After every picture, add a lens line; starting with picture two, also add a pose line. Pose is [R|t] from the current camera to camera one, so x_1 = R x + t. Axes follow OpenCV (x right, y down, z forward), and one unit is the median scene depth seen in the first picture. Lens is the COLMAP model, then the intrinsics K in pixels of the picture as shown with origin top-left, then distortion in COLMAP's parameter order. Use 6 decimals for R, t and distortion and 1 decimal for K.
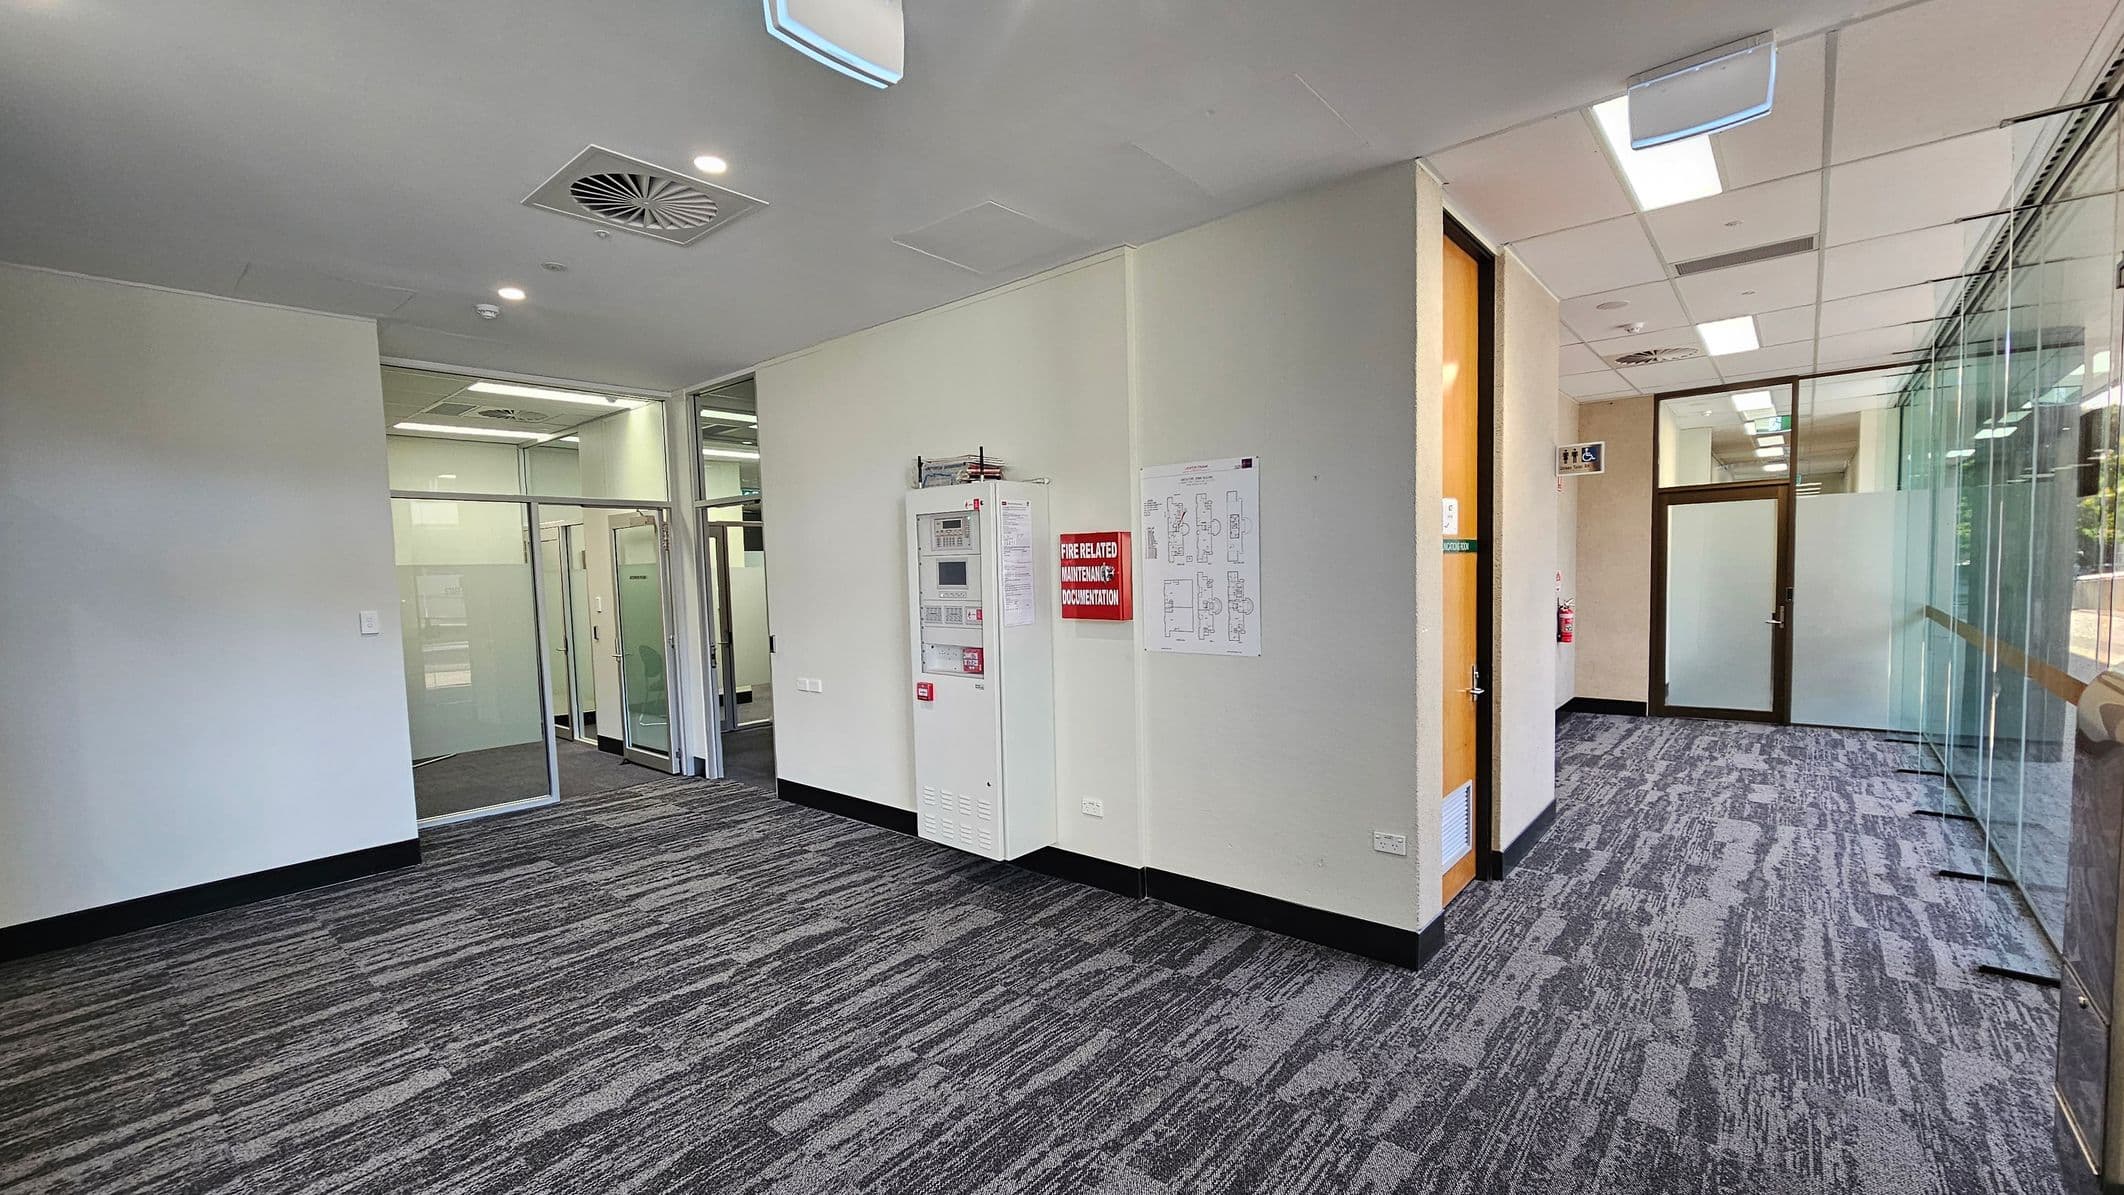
lens RADIAL K [[871.0, 0, 1052.3], [0, 871.0, 641.1], [0, 0, 1]] dist [-0.001478, -0.000013]
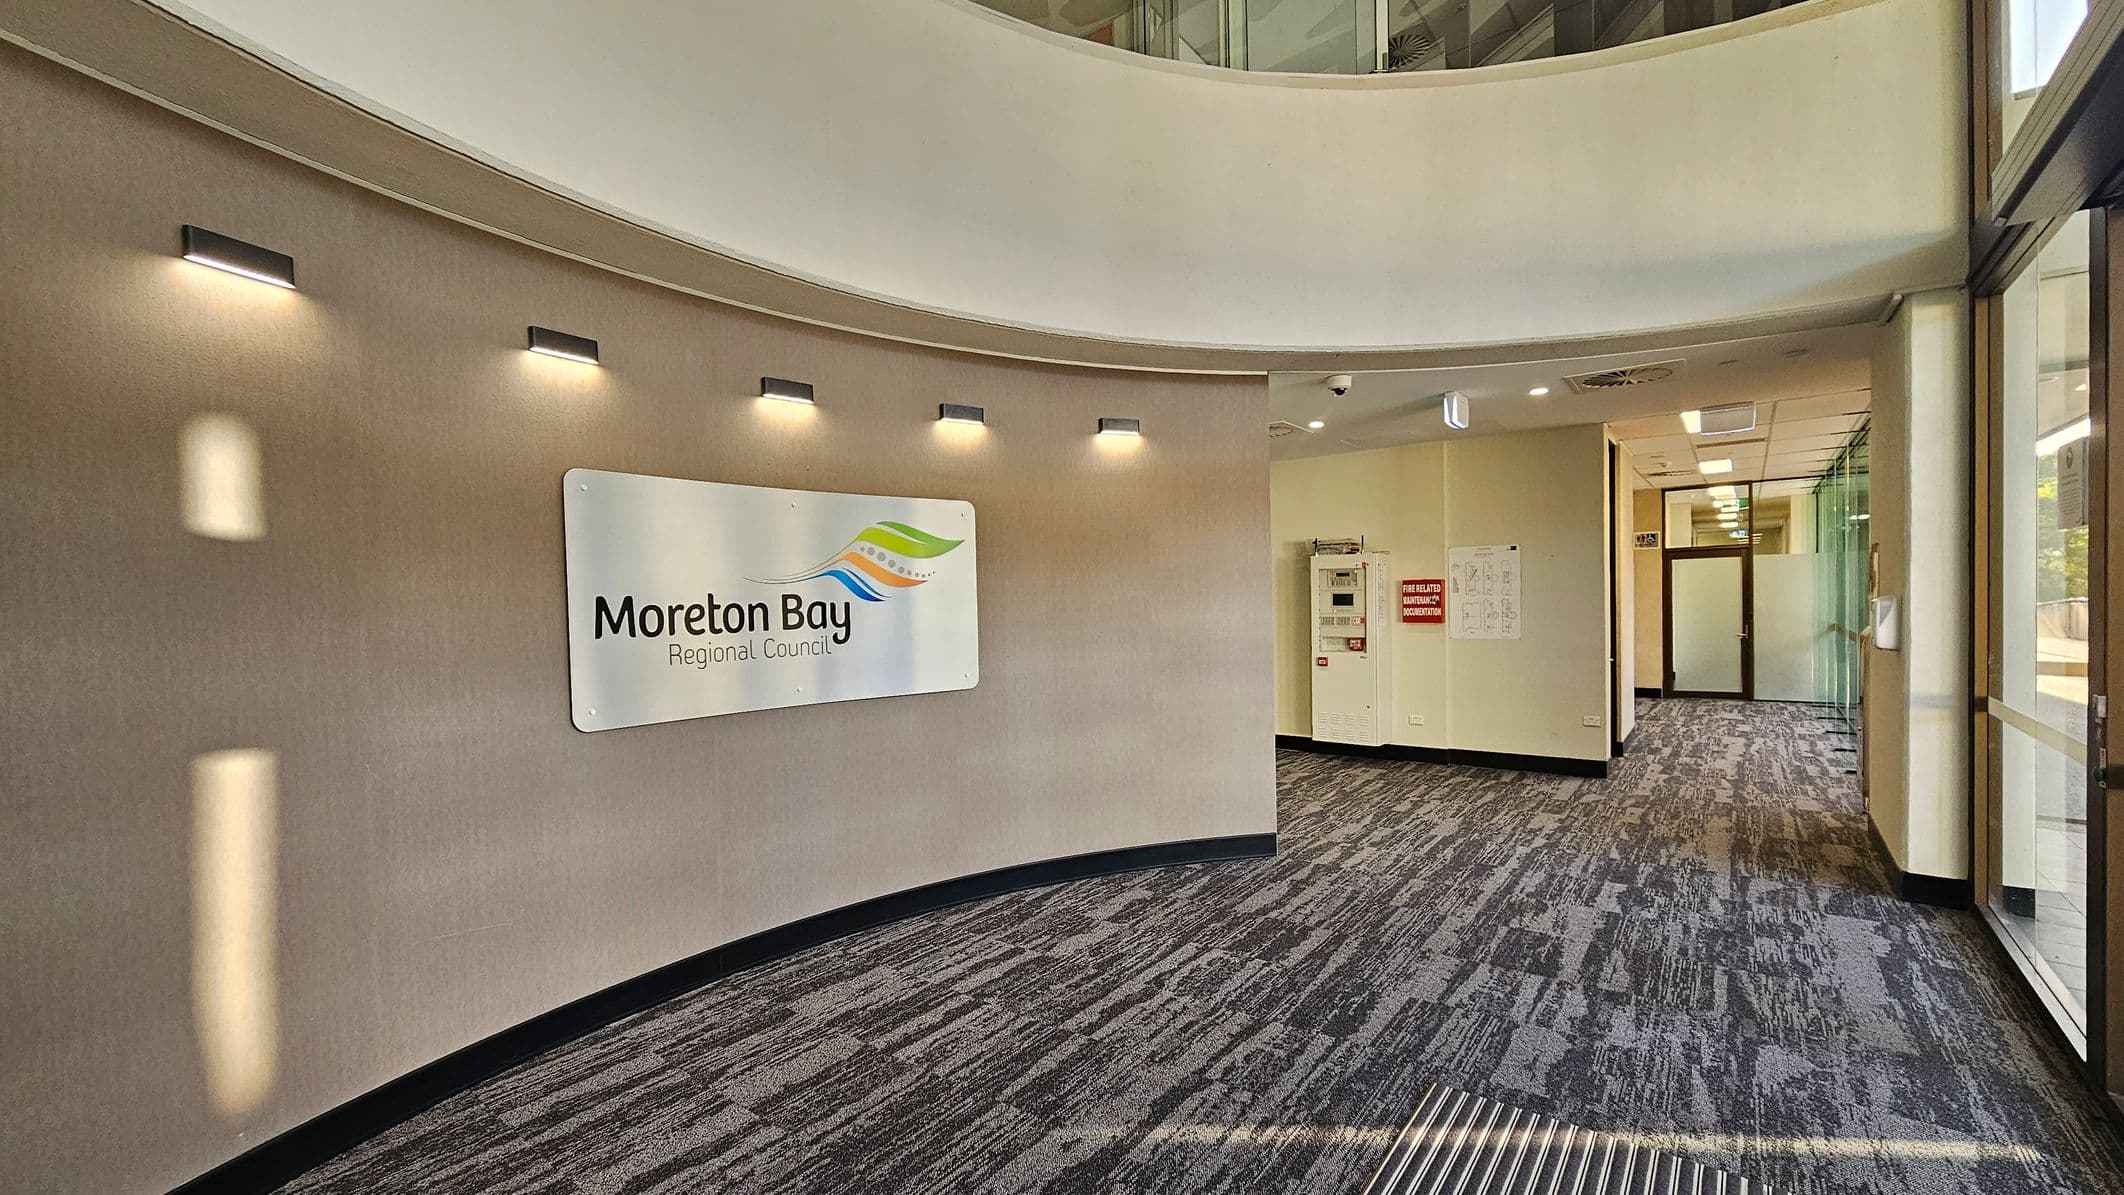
lens RADIAL K [[865.5, 0, 1063.5], [0, 865.5, 639.0], [0, 0, 1]] dist [-0.000337, -0.000642]
pose [[0.999013, 0.003277, 0.044299, -0.788093], [-0.001497, 0.999193, -0.040148, 0.084686], [-0.044395, 0.040042, 0.998211, -0.858428]]
